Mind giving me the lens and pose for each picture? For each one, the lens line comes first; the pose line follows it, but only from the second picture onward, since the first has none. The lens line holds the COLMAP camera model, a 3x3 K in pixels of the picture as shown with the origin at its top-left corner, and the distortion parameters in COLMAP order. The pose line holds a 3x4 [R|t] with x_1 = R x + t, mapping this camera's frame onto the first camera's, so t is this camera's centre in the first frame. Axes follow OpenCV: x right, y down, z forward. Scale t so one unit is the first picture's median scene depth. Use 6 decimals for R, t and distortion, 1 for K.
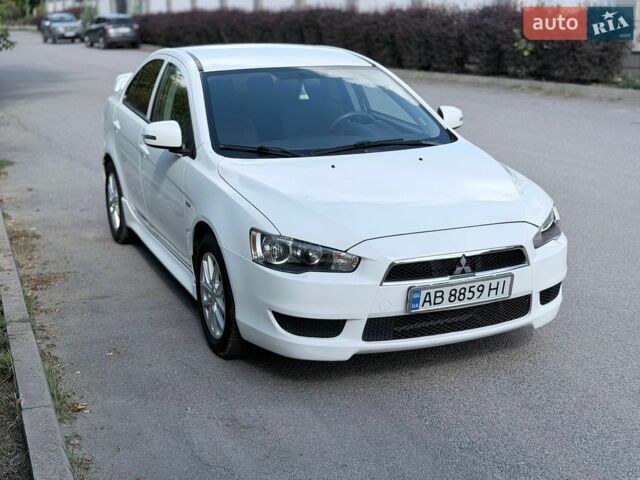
lens RADIAL K [[902.3, 0, 320.0], [0, 902.3, 240.0], [0, 0, 1]] dist [0.014464, -0.056367]
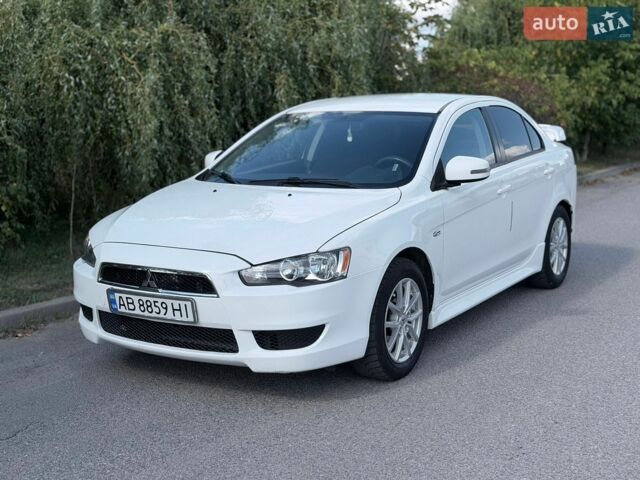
lens RADIAL K [[902.3, 0, 320.0], [0, 902.3, 240.0], [0, 0, 1]] dist [0.014464, -0.056367]
pose [[0.583595, 0.122603, -0.802736, 1.130182], [-0.190291, 0.981659, 0.011587, -0.068795], [0.789434, 0.145991, 0.596222, 0.511547]]
